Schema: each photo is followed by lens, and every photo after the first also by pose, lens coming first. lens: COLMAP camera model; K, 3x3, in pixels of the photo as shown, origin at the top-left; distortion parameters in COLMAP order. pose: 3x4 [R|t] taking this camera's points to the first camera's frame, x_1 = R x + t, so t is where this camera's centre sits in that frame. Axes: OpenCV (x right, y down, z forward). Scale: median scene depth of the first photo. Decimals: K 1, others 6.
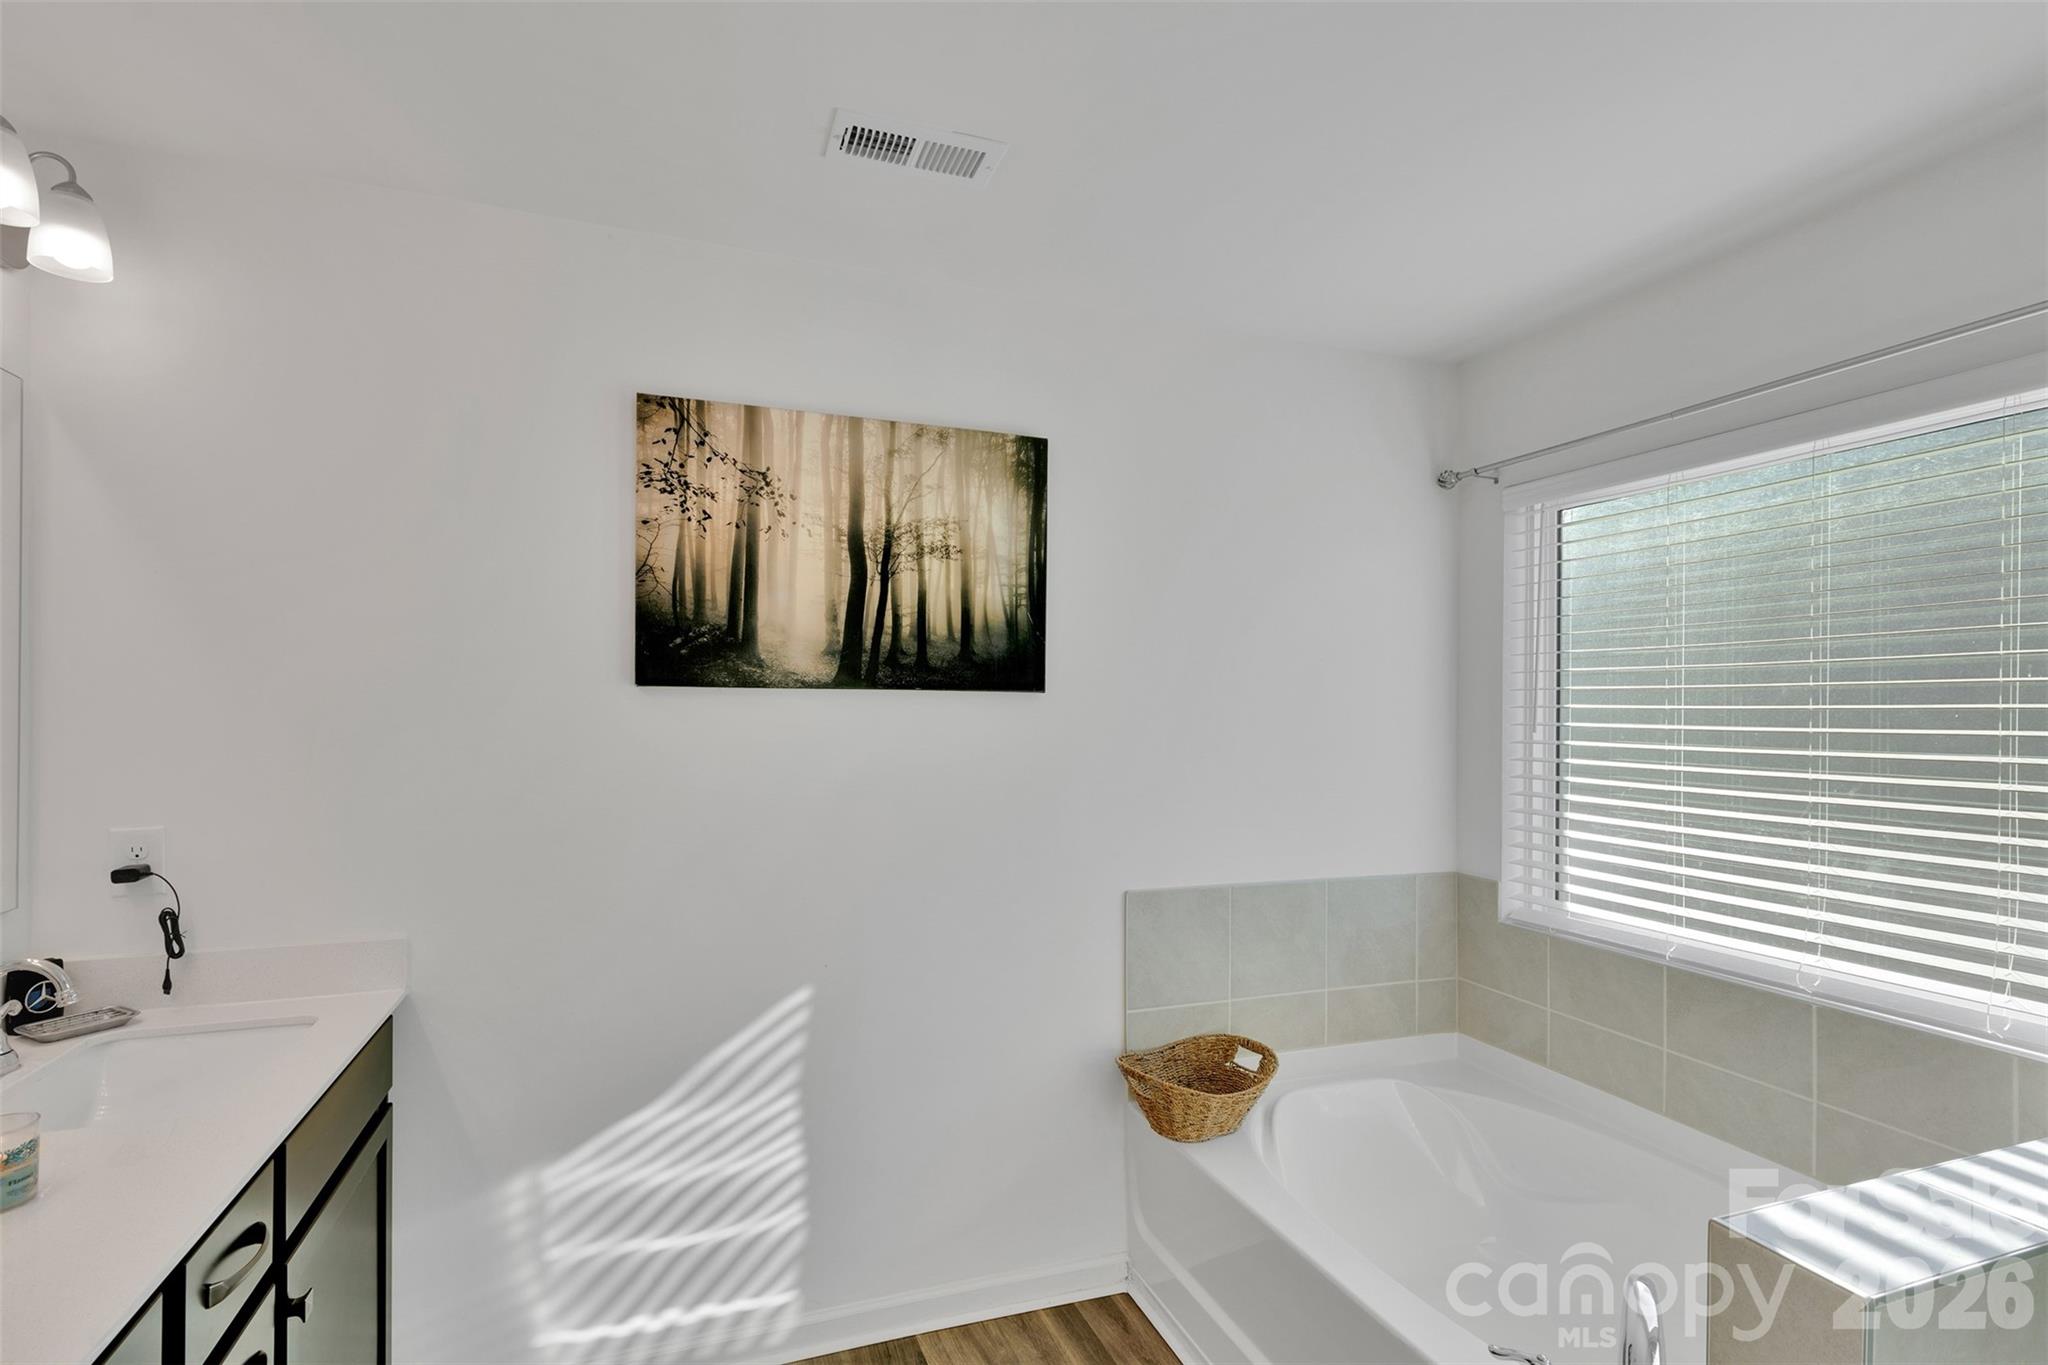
lens RADIAL K [[1050.3, 0, 1018.1], [0, 1050.3, 695.3], [0, 0, 1]] dist [-0.000536, -0.000642]
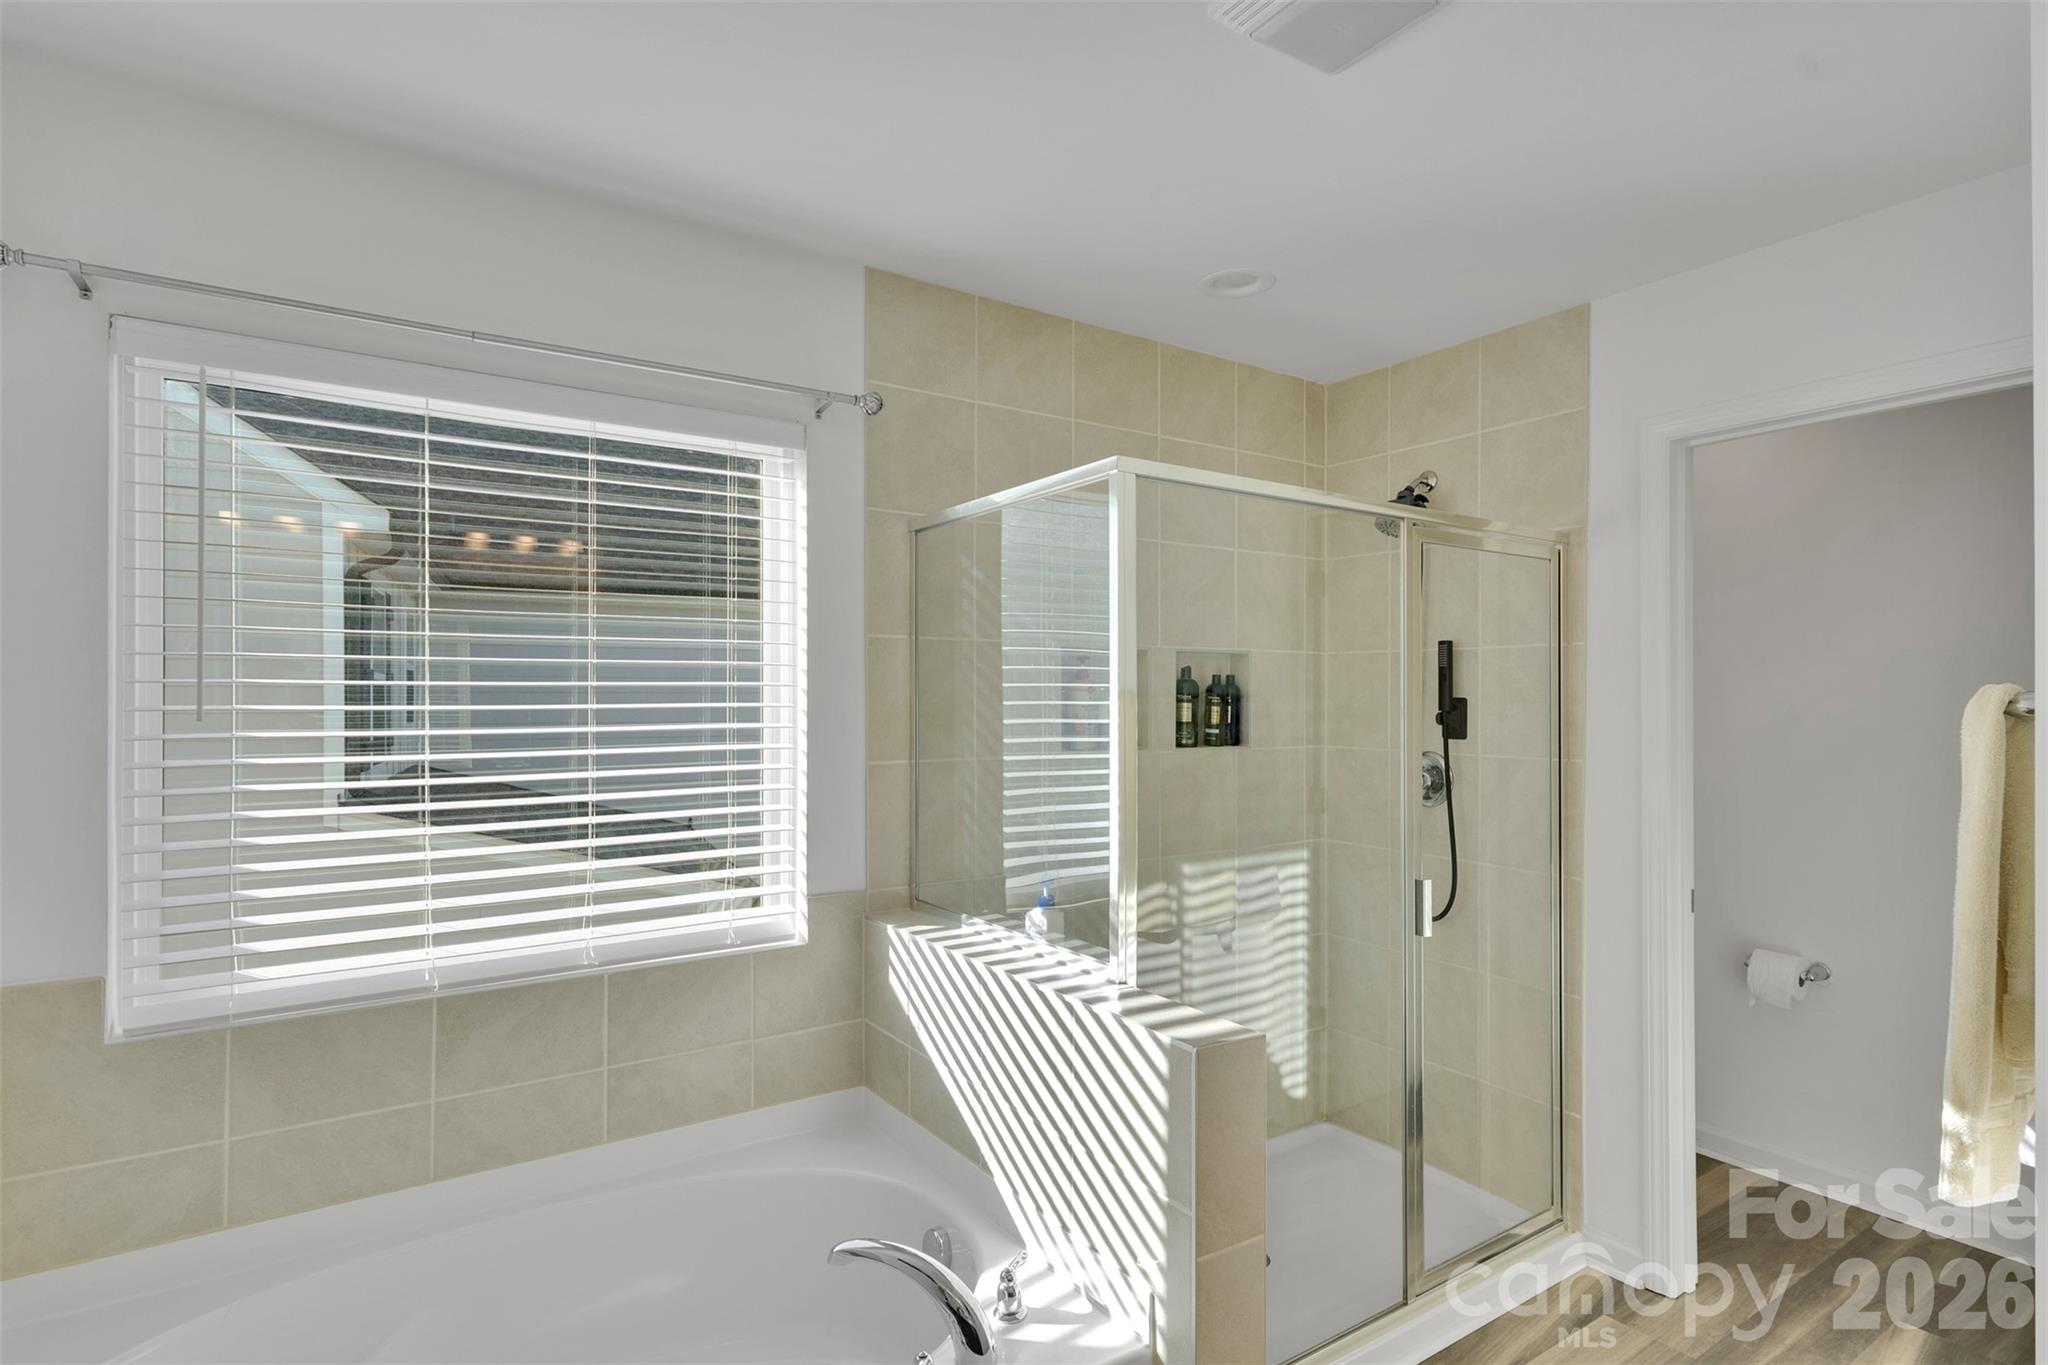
lens RADIAL K [[1050.3, 0, 1013.8], [0, 1050.3, 684.0], [0, 0, 1]] dist [-0.000536, -0.000642]
pose [[-0.276040, 0.000712, 0.961146, -0.311194], [-0.017542, 0.999829, -0.005778, 0.009055], [-0.960986, -0.018456, -0.275981, 0.831459]]
